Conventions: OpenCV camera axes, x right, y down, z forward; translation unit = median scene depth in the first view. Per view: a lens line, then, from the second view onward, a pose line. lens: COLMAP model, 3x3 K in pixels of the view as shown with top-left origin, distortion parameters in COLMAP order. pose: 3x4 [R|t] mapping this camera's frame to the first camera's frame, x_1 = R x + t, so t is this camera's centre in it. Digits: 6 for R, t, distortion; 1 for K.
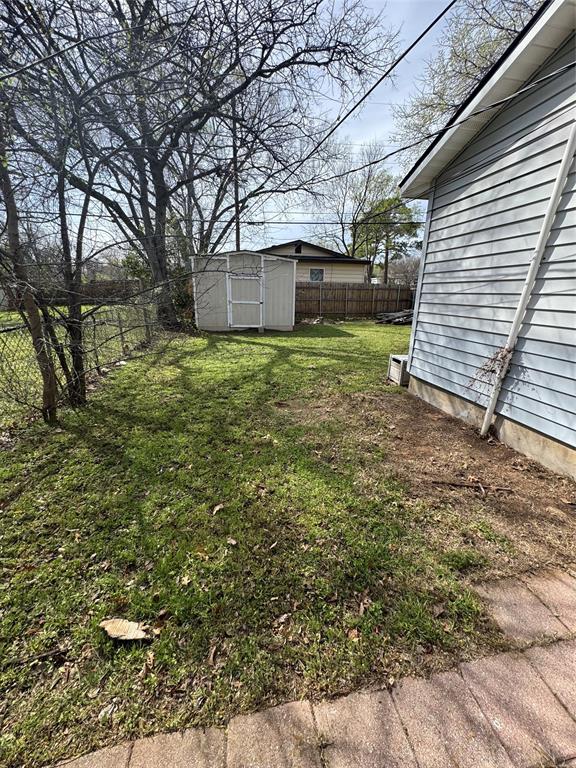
lens RADIAL K [[310.3, 0, 286.6], [0, 310.3, 389.2], [0, 0, 1]] dist [-0.003543, 0.000444]
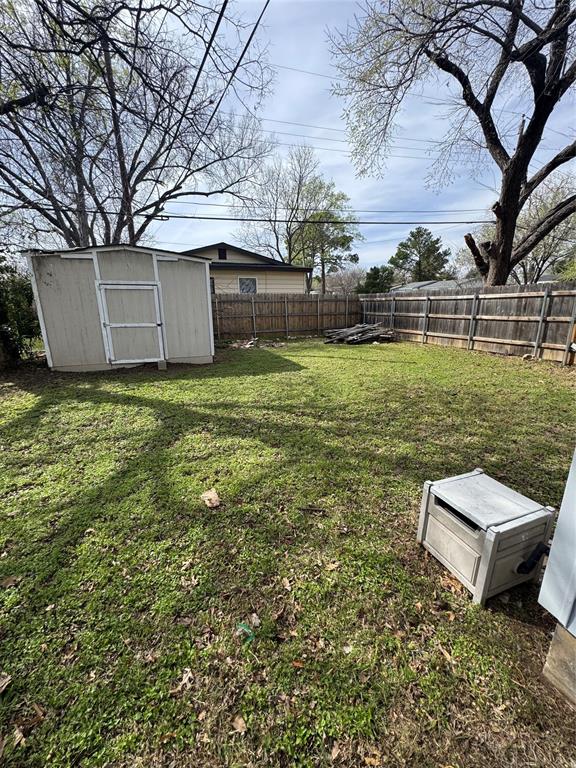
lens RADIAL K [[310.3, 0, 290.1], [0, 310.3, 384.2], [0, 0, 1]] dist [-0.003543, 0.000444]
pose [[0.981077, -0.071231, 0.180036, 0.042549], [0.081423, 0.995432, -0.049858, -0.065647], [-0.175663, 0.063573, 0.982396, 0.210386]]
